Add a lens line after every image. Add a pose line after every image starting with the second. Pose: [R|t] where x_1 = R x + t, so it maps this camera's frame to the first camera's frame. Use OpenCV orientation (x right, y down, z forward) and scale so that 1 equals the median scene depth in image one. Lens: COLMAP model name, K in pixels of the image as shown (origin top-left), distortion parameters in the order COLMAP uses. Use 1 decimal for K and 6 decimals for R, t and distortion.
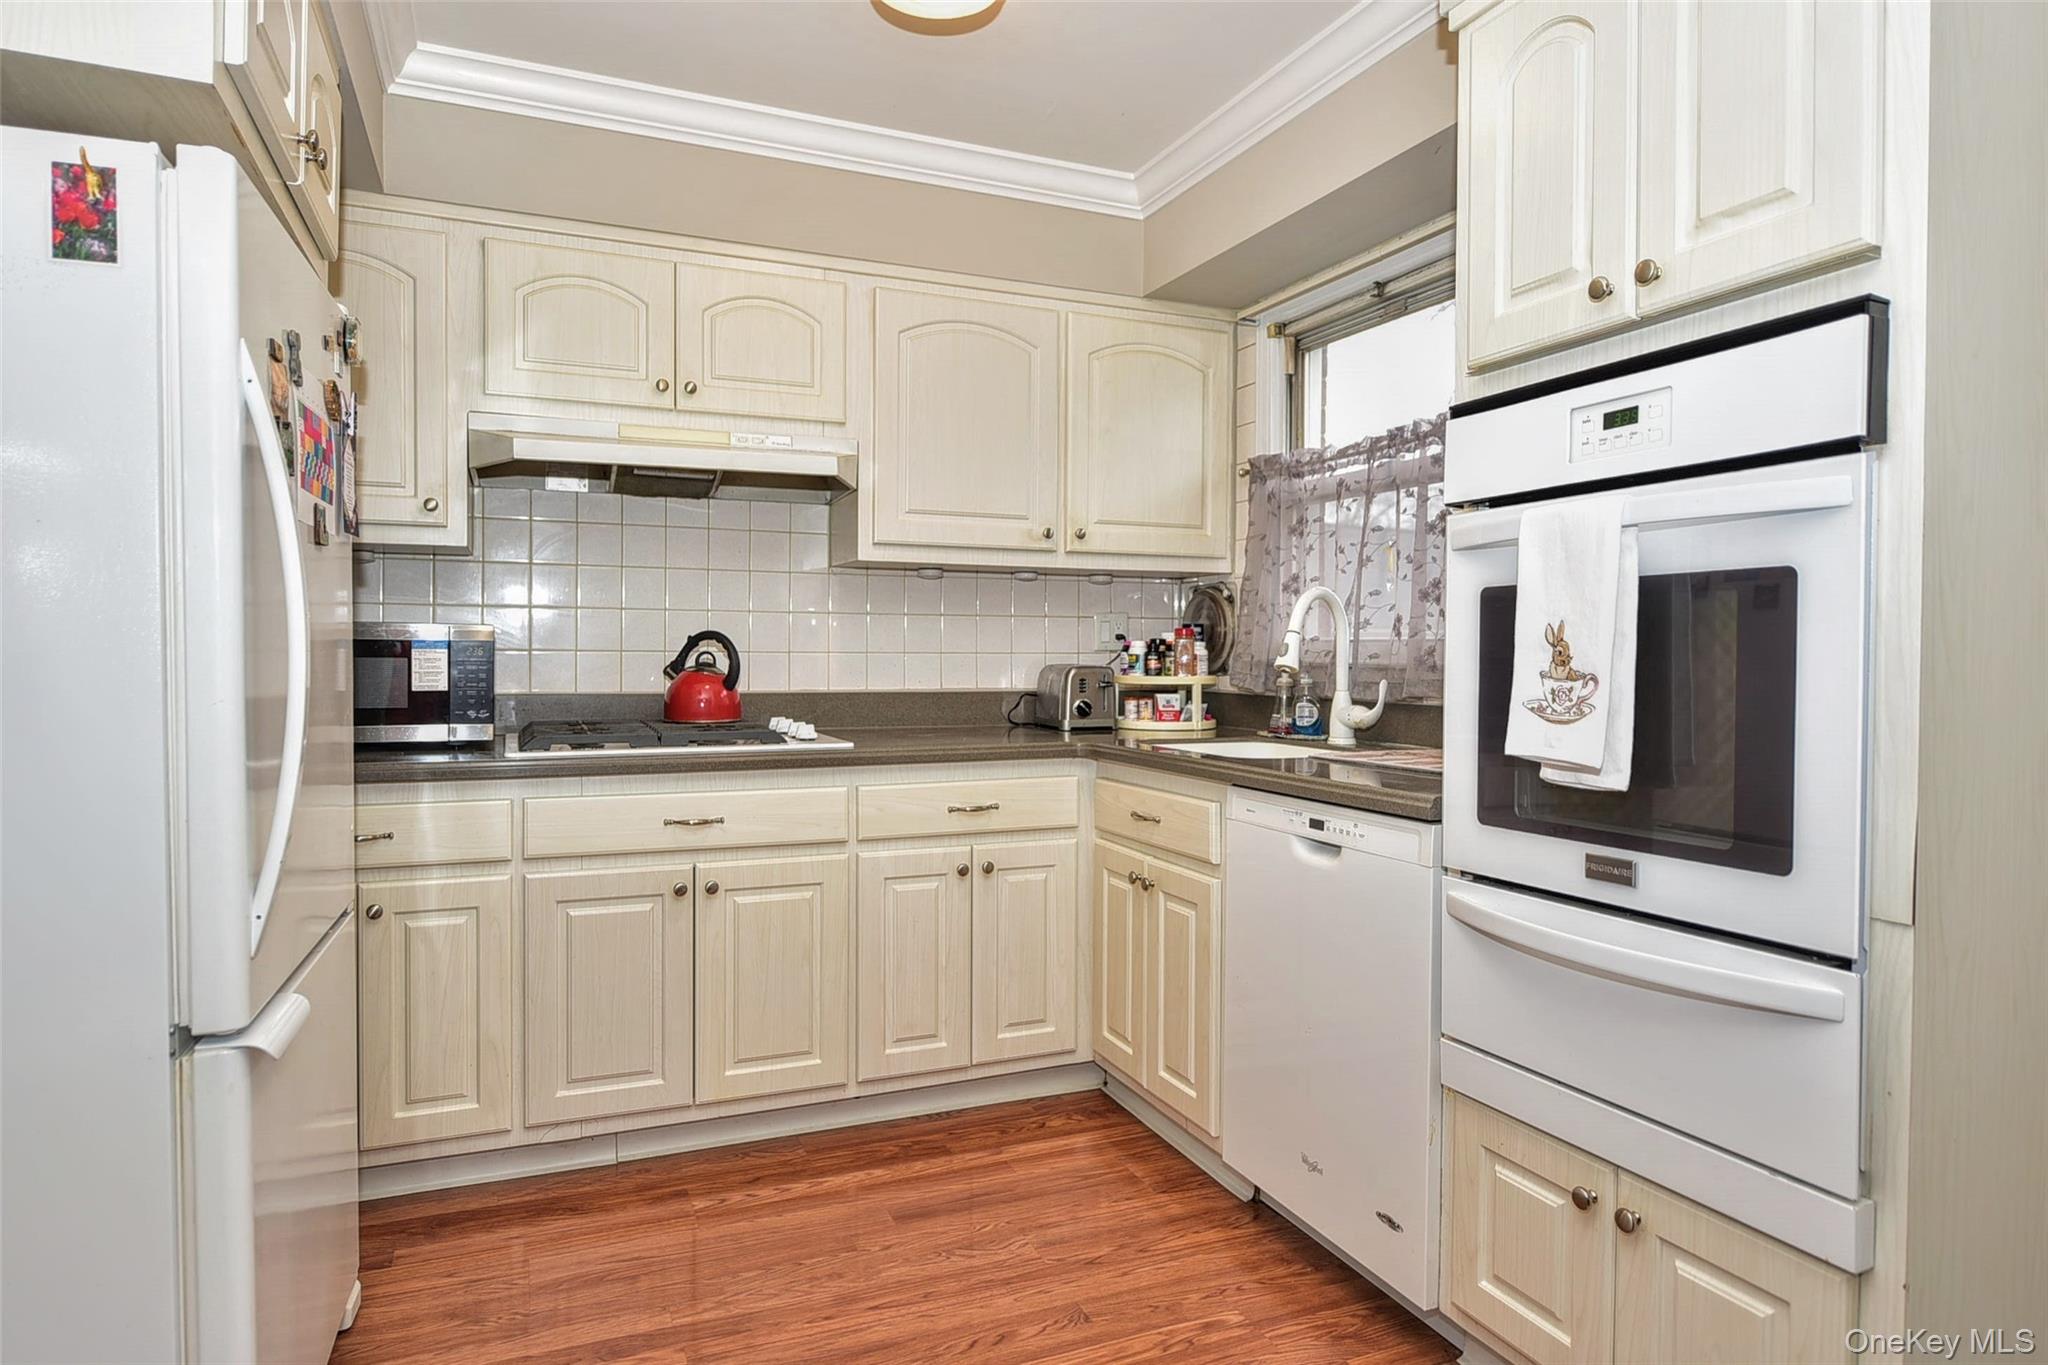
lens RADIAL K [[1187.4, 0, 1022.6], [0, 1187.4, 670.9], [0, 0, 1]] dist [-0.000559, -0.001856]
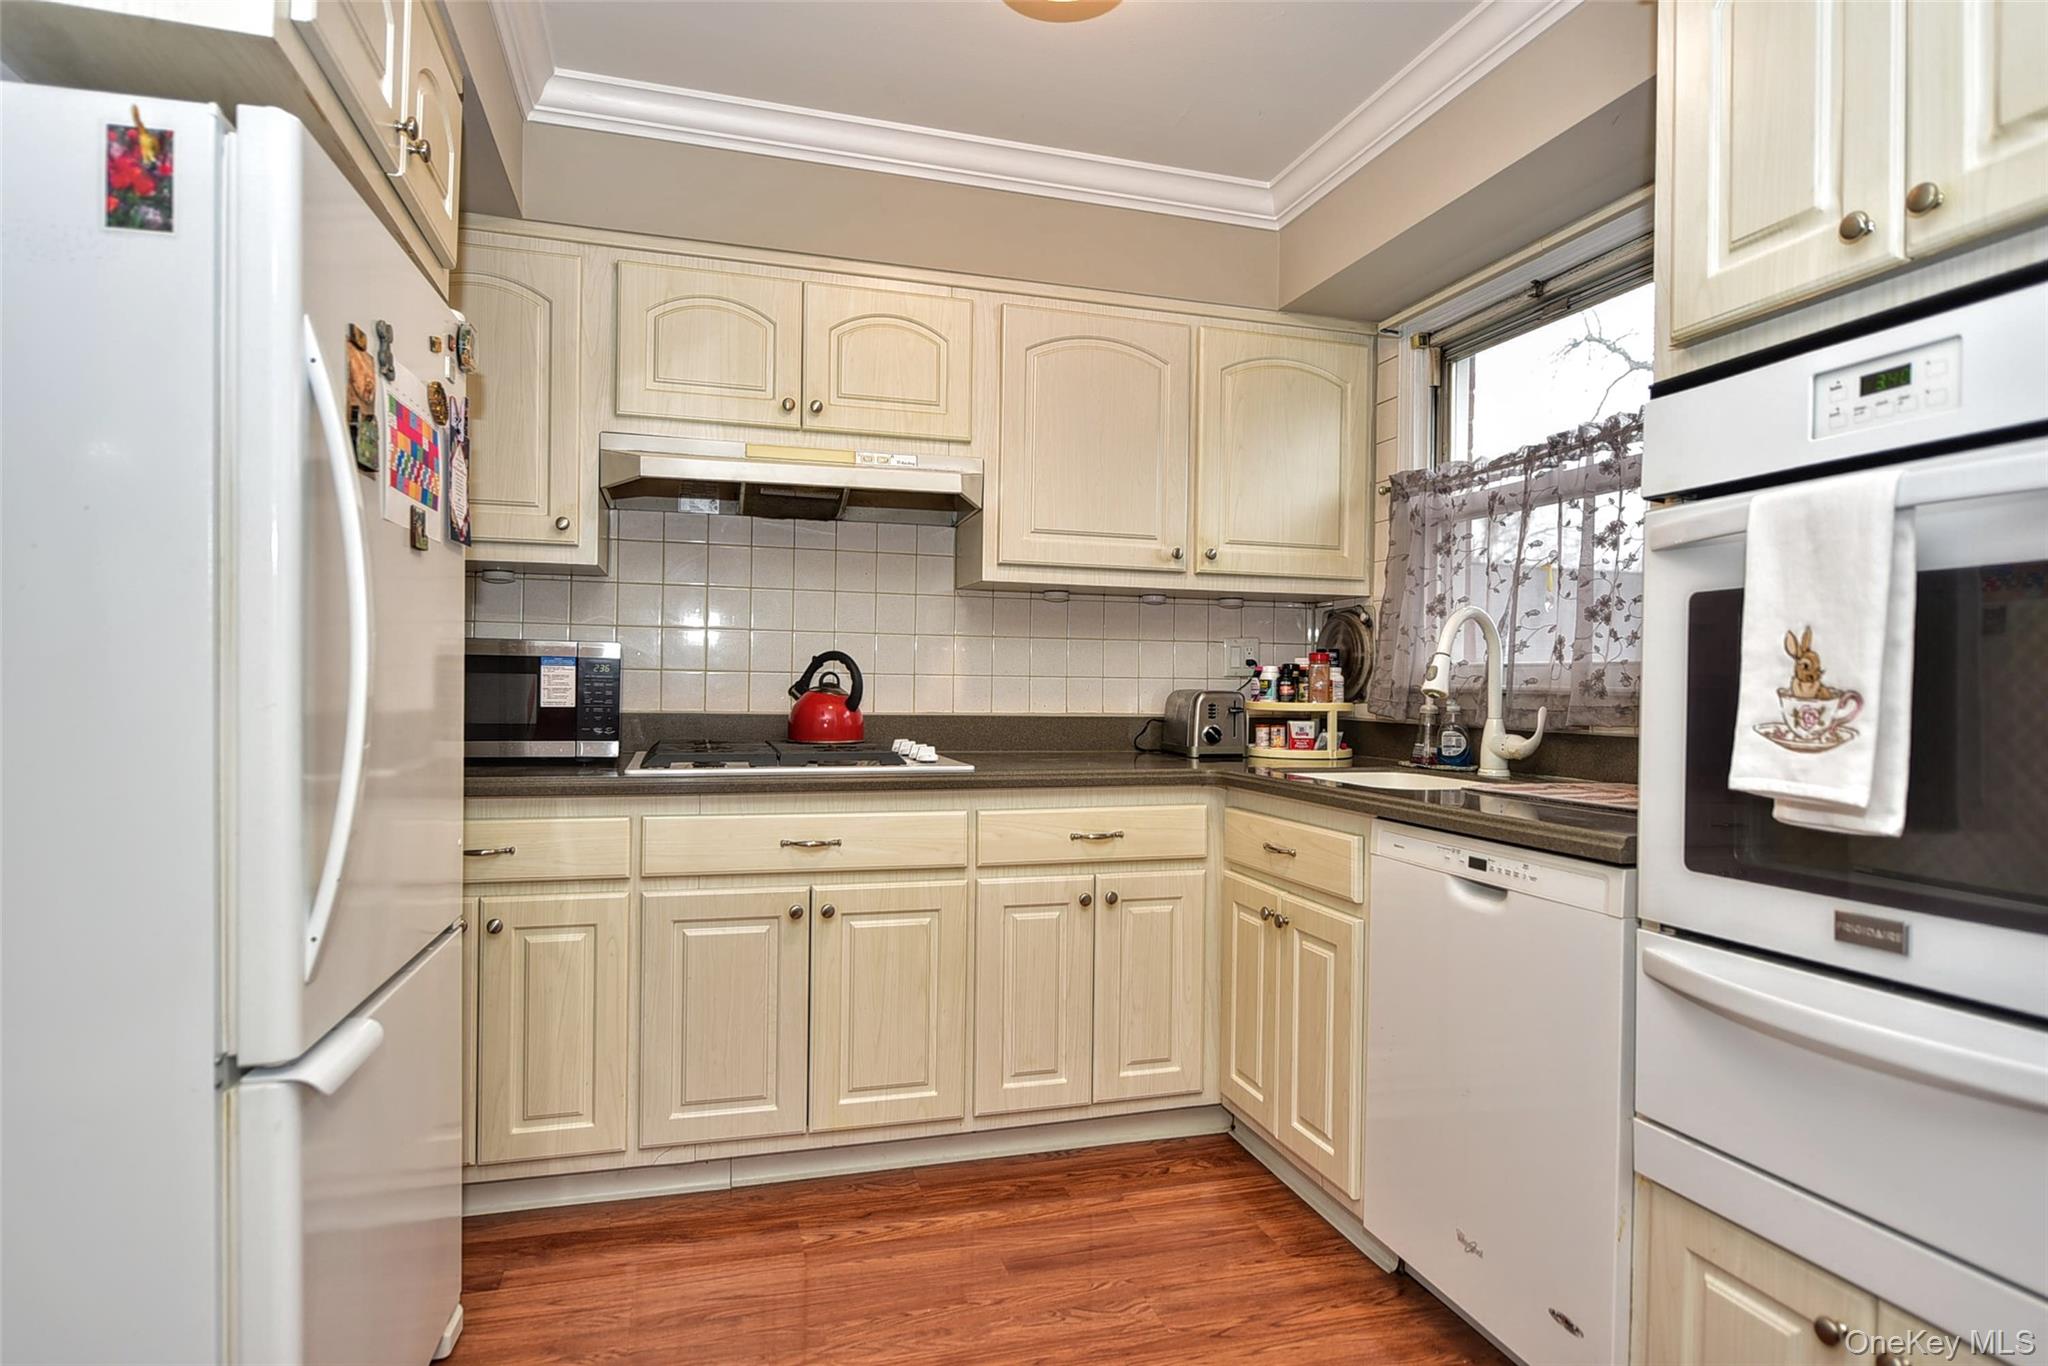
lens RADIAL K [[1115.1, 0, 1025.2], [0, 1115.1, 691.8], [0, 0, 1]] dist [-0.003241, -0.000257]
pose [[0.993697, 0.008703, -0.111762, 0.000976], [-0.009916, 0.999898, -0.010305, 0.009336], [0.111661, 0.011349, 0.993682, 0.101586]]
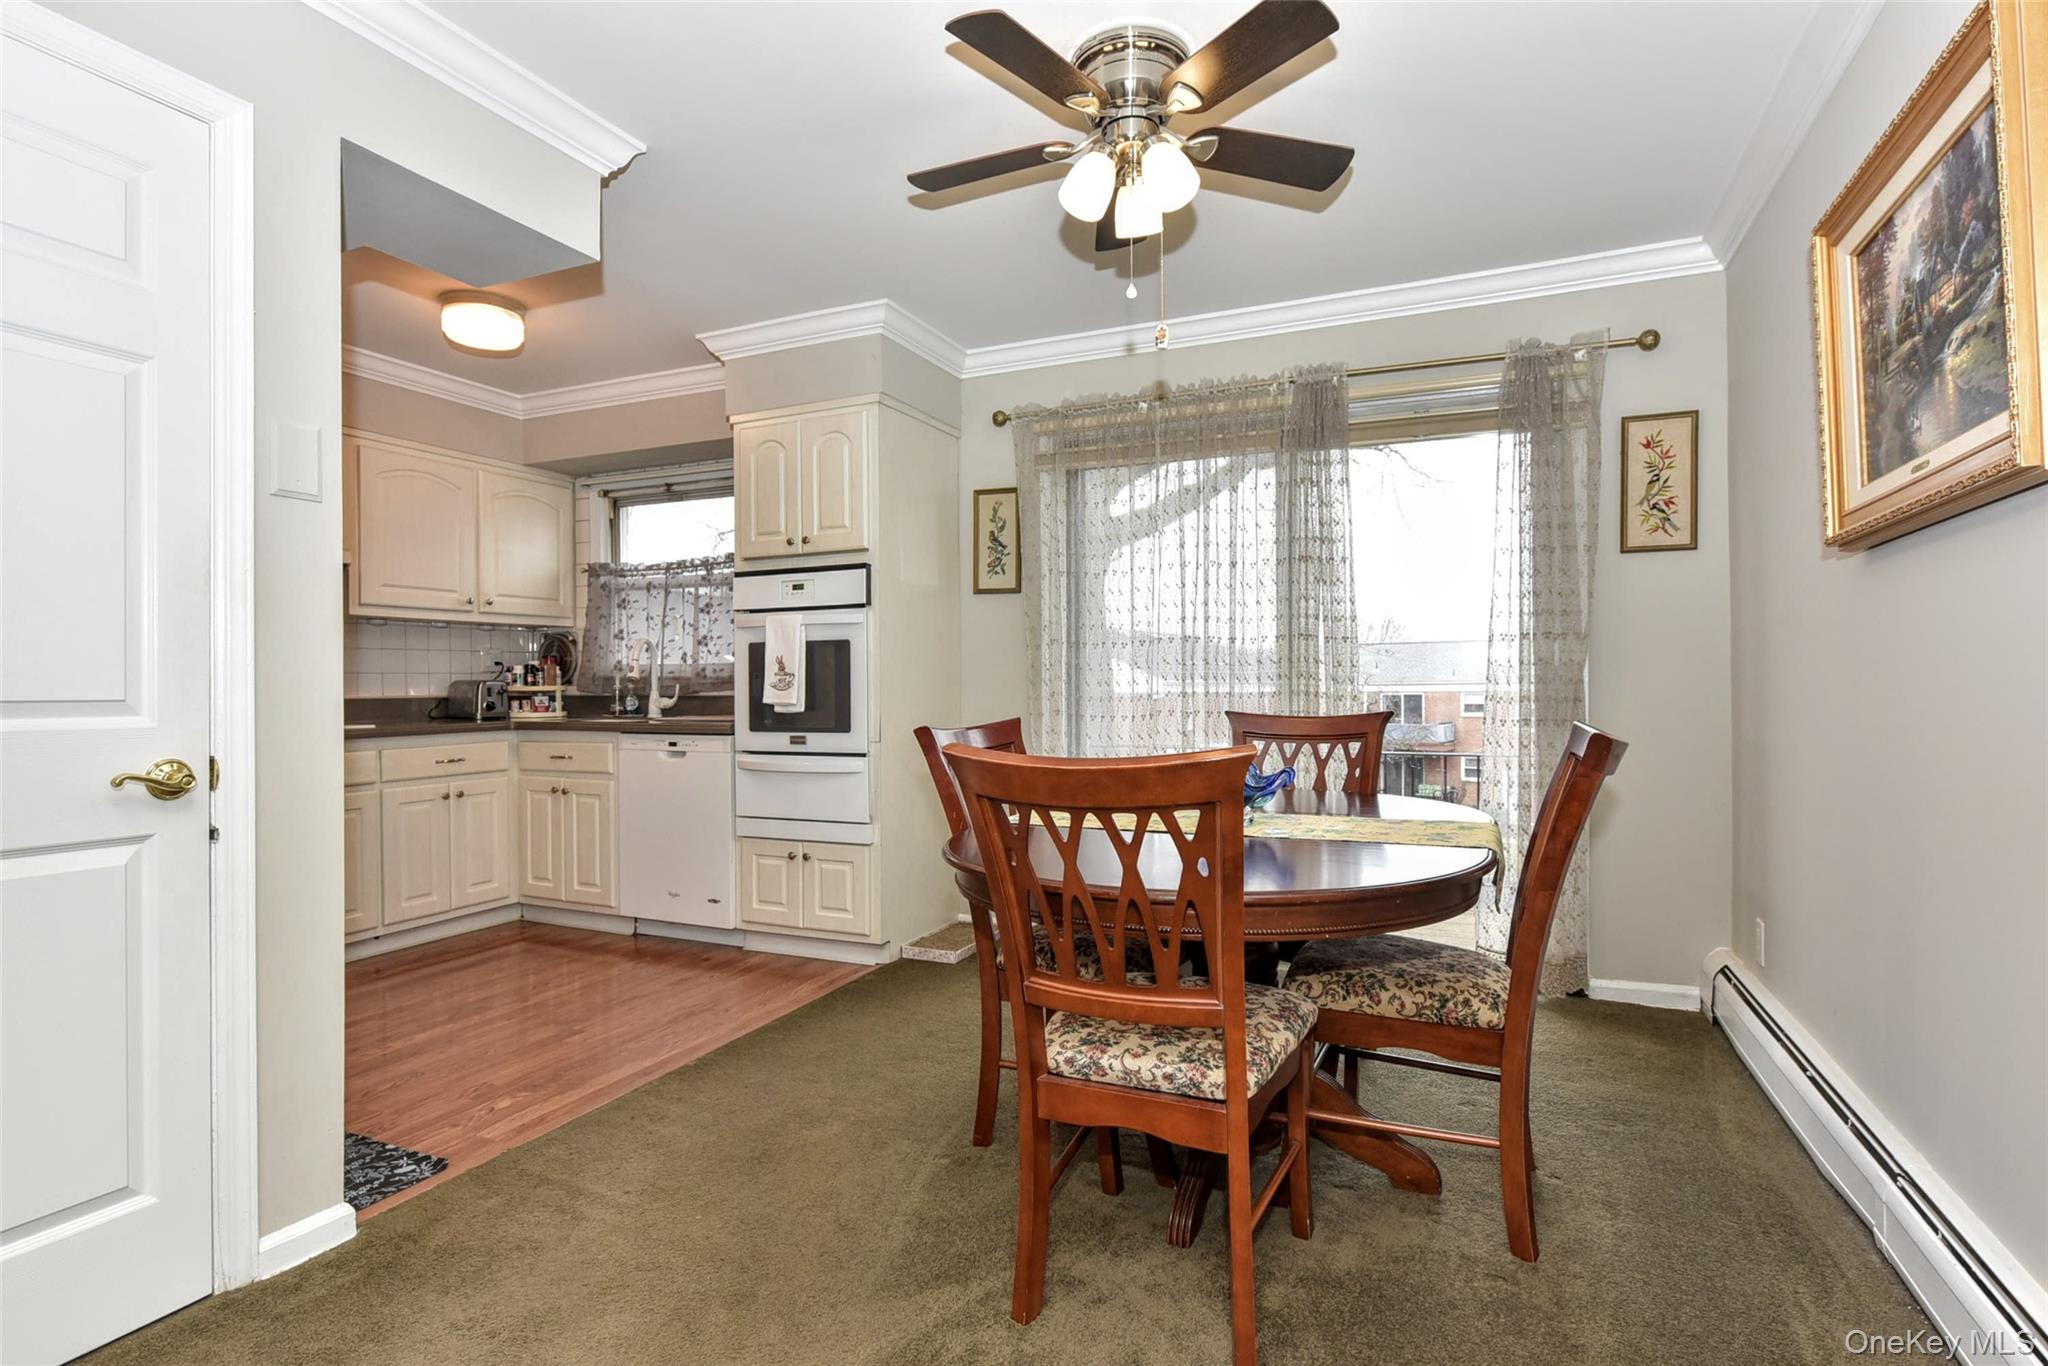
lens RADIAL K [[1025.8, 0, 1032.8], [0, 1025.8, 685.0], [0, 0, 1]] dist [-0.000879, -0.000096]
pose [[0.733085, -0.011853, 0.680034, -0.474648], [0.020594, 0.999777, -0.004774, 0.032107], [-0.679825, 0.017505, 0.733165, -0.743676]]
